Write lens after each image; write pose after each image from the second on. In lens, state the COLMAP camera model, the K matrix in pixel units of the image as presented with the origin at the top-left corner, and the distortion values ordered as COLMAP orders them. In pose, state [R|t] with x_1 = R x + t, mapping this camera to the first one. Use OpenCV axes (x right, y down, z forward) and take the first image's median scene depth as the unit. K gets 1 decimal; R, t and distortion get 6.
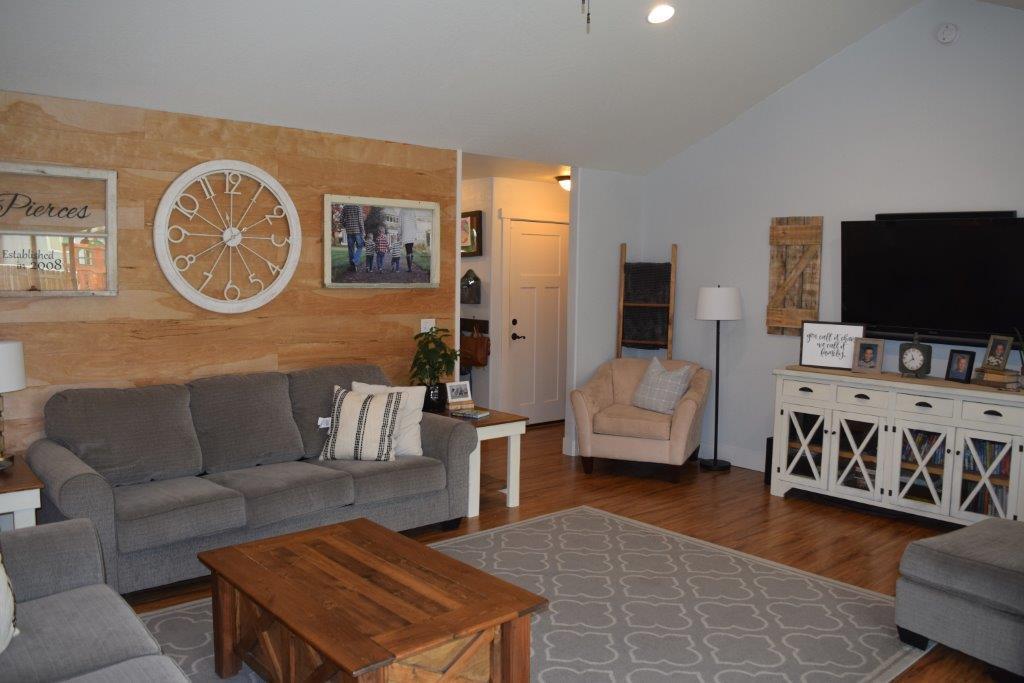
lens RADIAL K [[799.1, 0, 516.8], [0, 799.1, 337.9], [0, 0, 1]] dist [-0.095805, 0.021942]
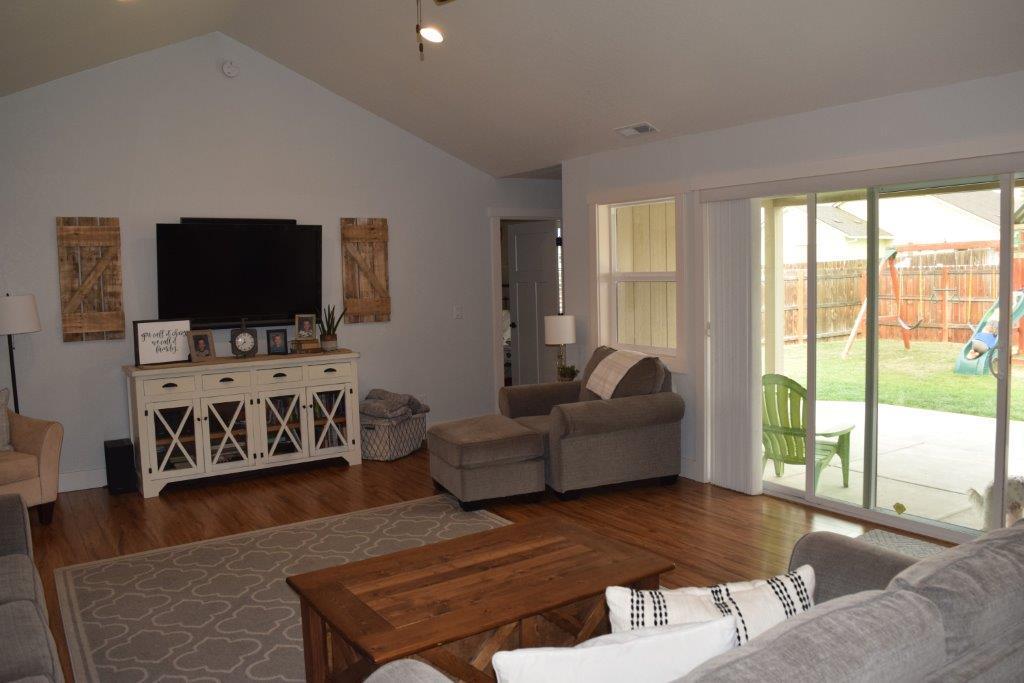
lens RADIAL K [[799.1, 0, 513.4], [0, 799.1, 337.5], [0, 0, 1]] dist [-0.095805, 0.021942]
pose [[0.138074, -0.100485, 0.985311, -0.604963], [0.109802, 0.990260, 0.085603, -0.036832], [-0.984317, 0.096370, 0.147762, 0.416190]]
